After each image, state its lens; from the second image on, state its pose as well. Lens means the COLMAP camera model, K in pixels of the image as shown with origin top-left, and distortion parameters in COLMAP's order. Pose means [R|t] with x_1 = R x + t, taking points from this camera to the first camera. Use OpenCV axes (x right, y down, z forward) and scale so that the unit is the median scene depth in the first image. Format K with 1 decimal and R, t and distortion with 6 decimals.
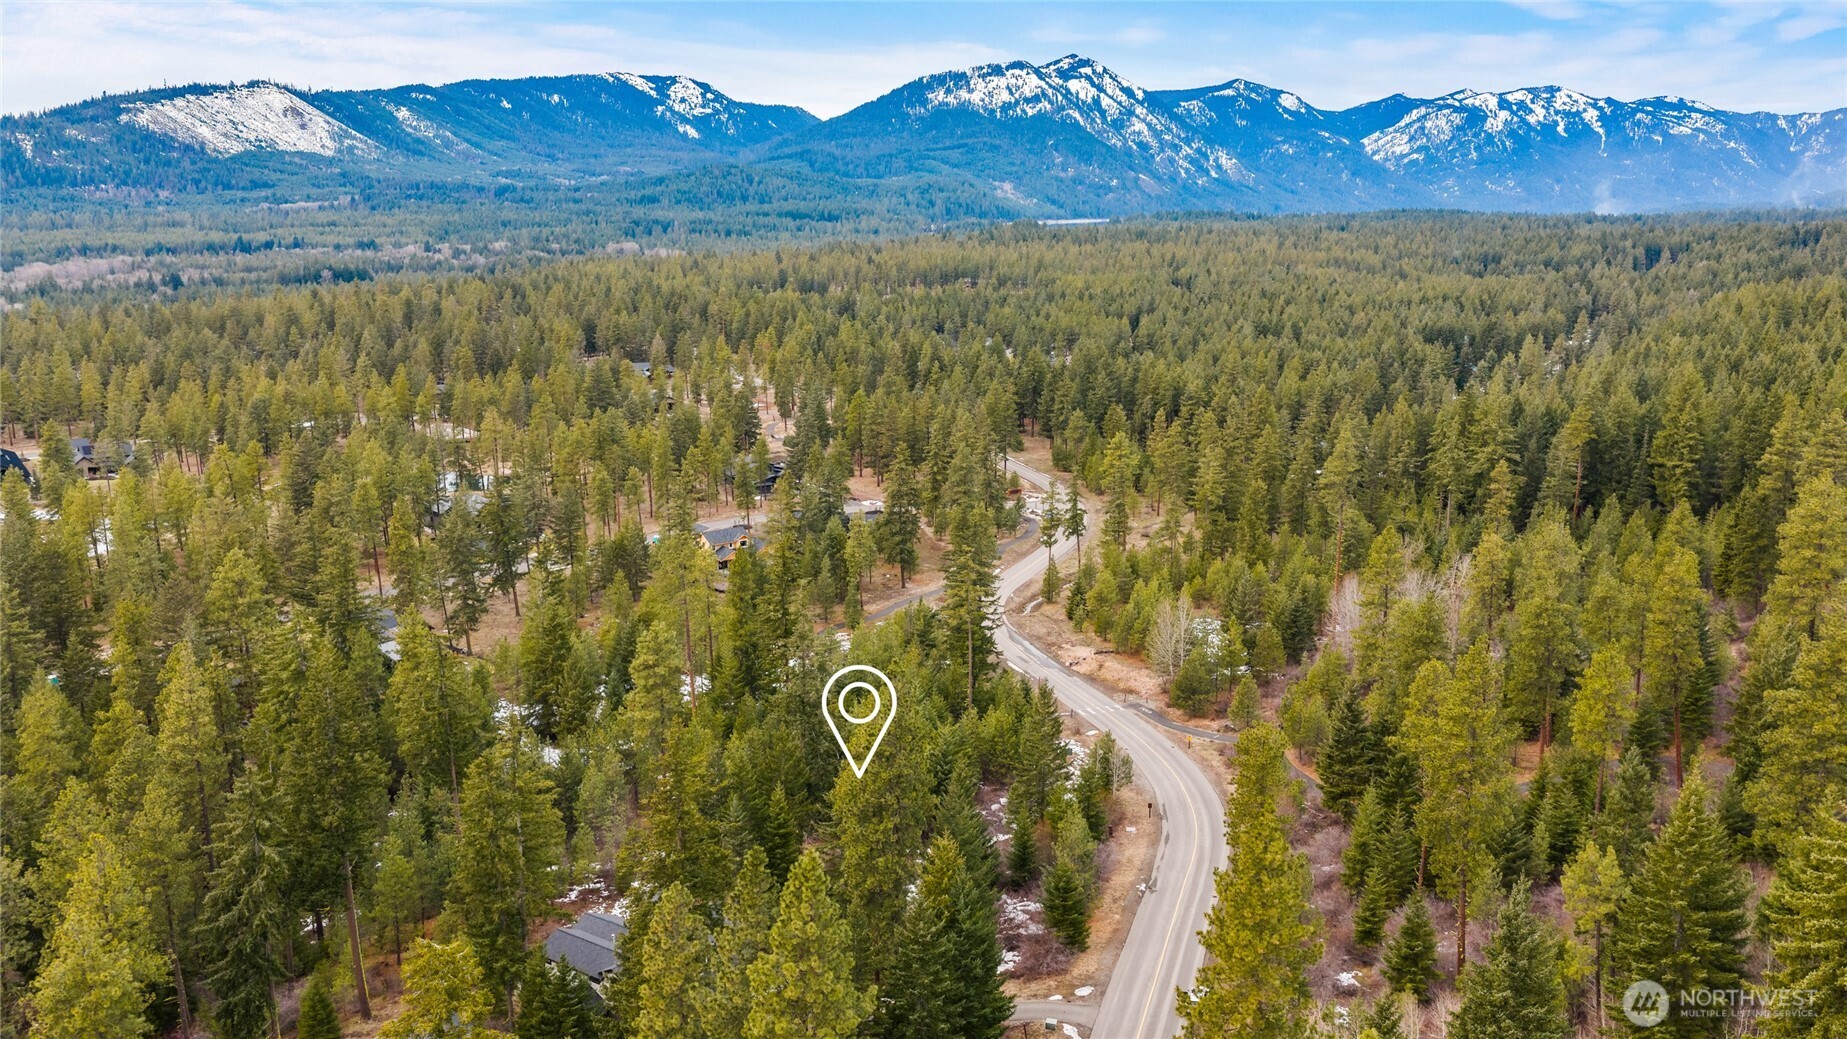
lens RADIAL K [[1517.8, 0, 923.7], [0, 1517.8, 519.5], [0, 0, 1]] dist [0.000936, -0.014793]
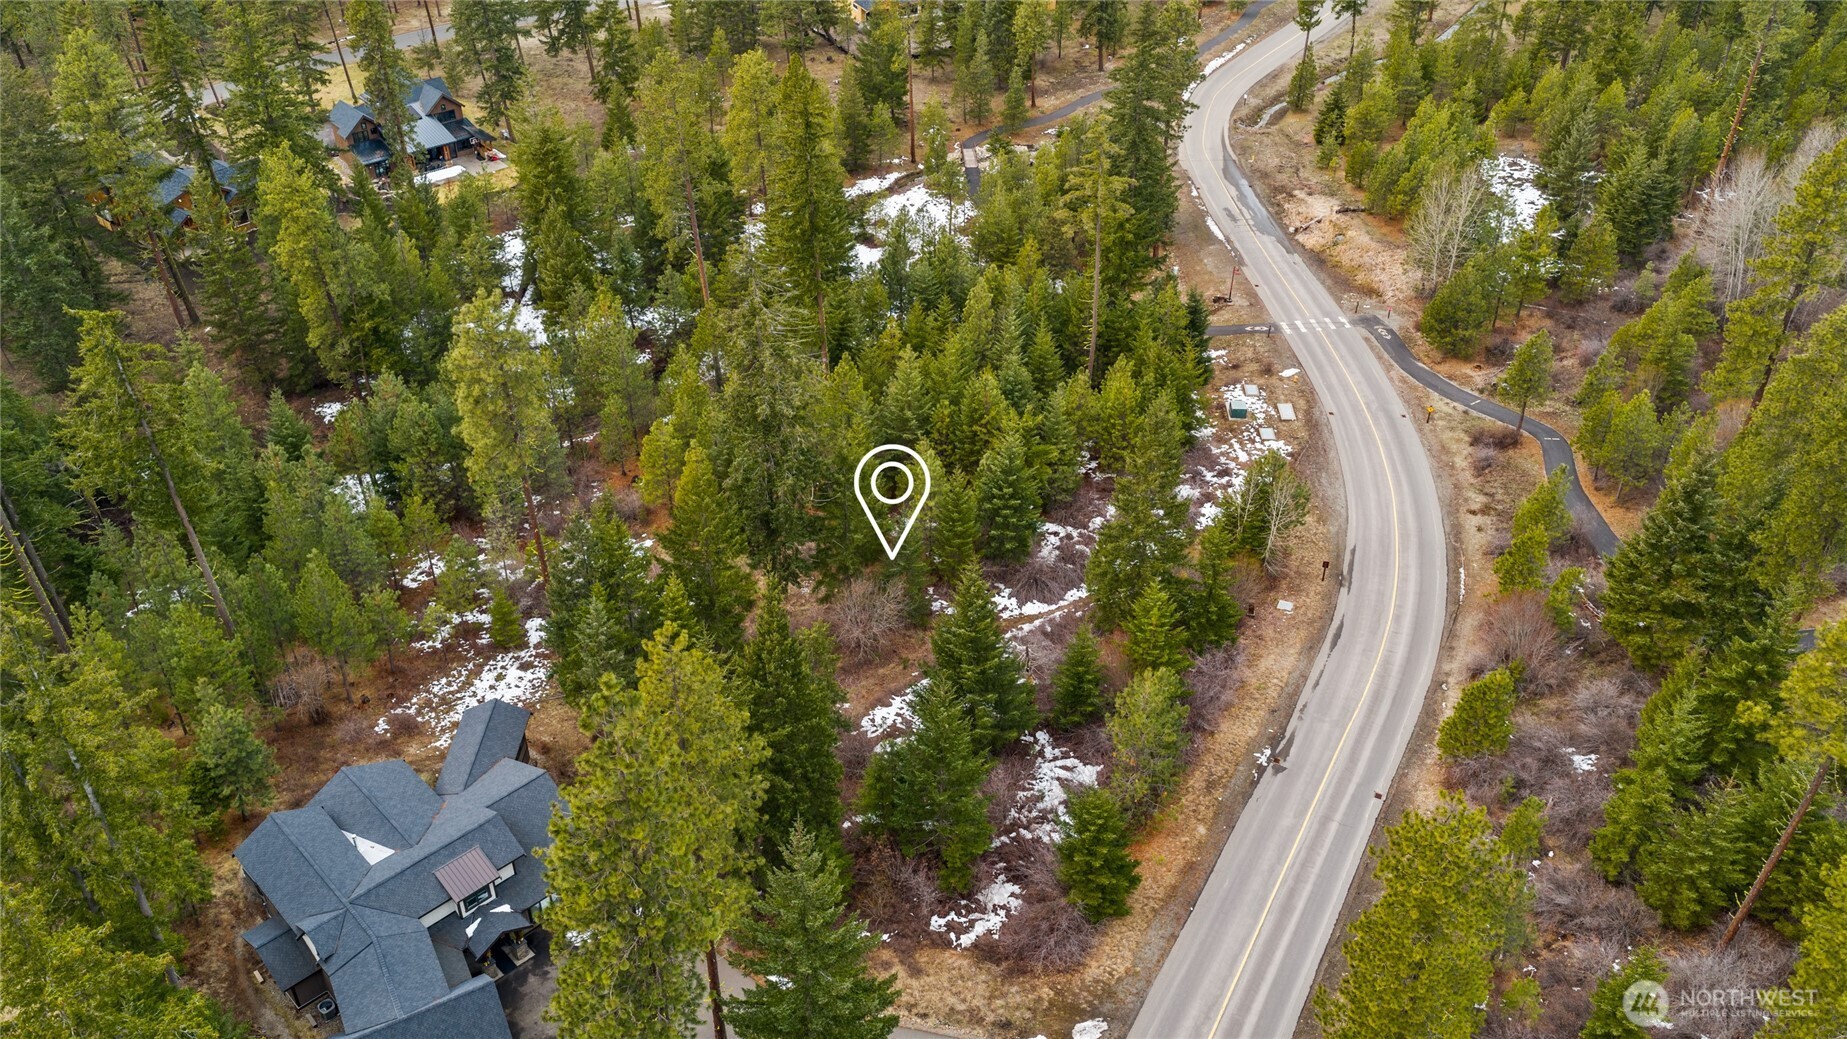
lens RADIAL K [[1517.8, 0, 922.6], [0, 1517.8, 519.6], [0, 0, 1]] dist [0.000936, -0.014793]
pose [[0.977808, 0.119943, -0.171770, 0.062217], [-0.040235, 0.912144, 0.407890, -0.059825], [0.205602, -0.391927, 0.896728, 0.271720]]
